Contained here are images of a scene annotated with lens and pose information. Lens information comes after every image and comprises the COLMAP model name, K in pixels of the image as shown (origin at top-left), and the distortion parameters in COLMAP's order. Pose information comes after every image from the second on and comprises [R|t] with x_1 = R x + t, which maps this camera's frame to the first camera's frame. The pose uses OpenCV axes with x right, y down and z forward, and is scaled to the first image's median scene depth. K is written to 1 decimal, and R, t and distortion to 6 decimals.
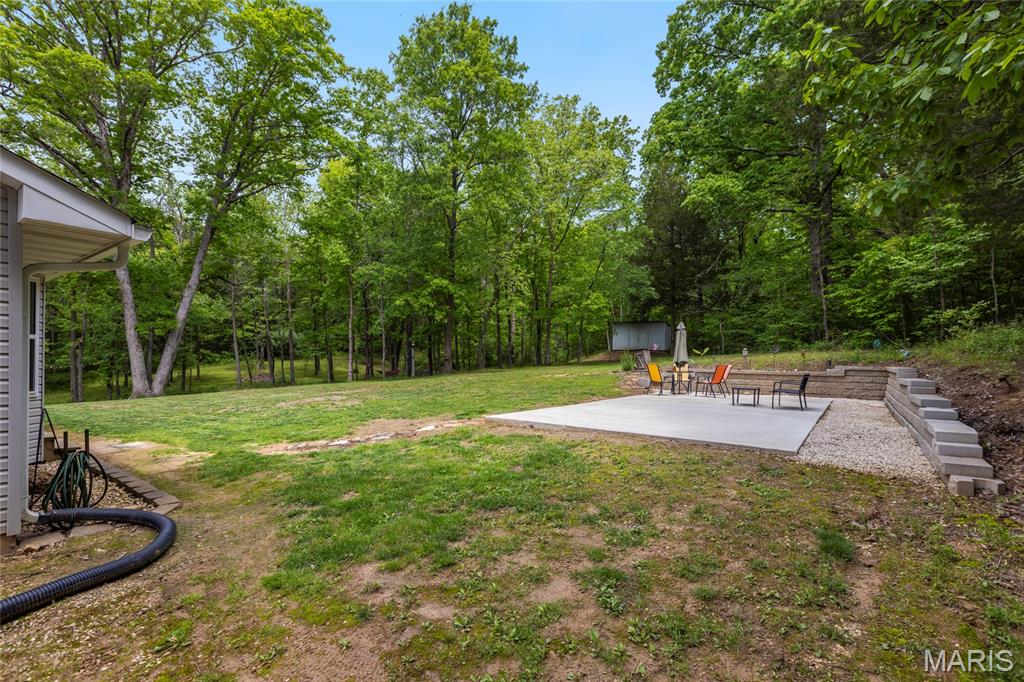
lens RADIAL K [[471.1, 0, 534.1], [0, 471.1, 356.1], [0, 0, 1]] dist [0.001186, 0.000200]
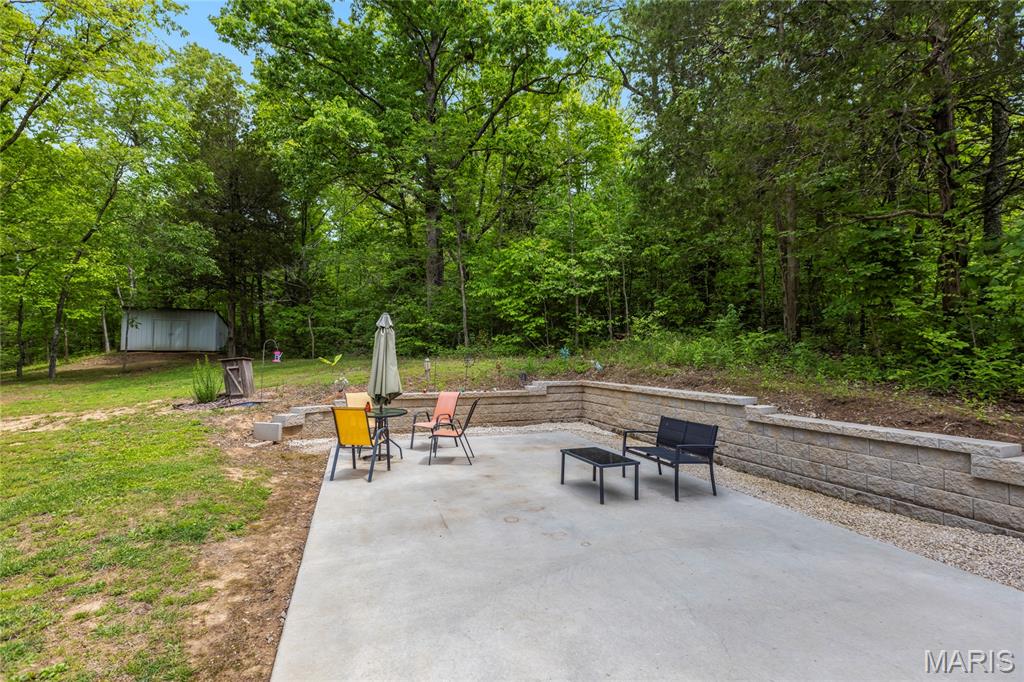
lens RADIAL K [[471.1, 0, 534.1], [0, 471.1, 356.1], [0, 0, 1]] dist [0.001186, 0.000200]
pose [[0.617338, -0.006427, 0.786672, 0.015109], [0.000914, 0.999972, 0.007452, -0.020243], [-0.786697, -0.003881, 0.617327, 0.379909]]
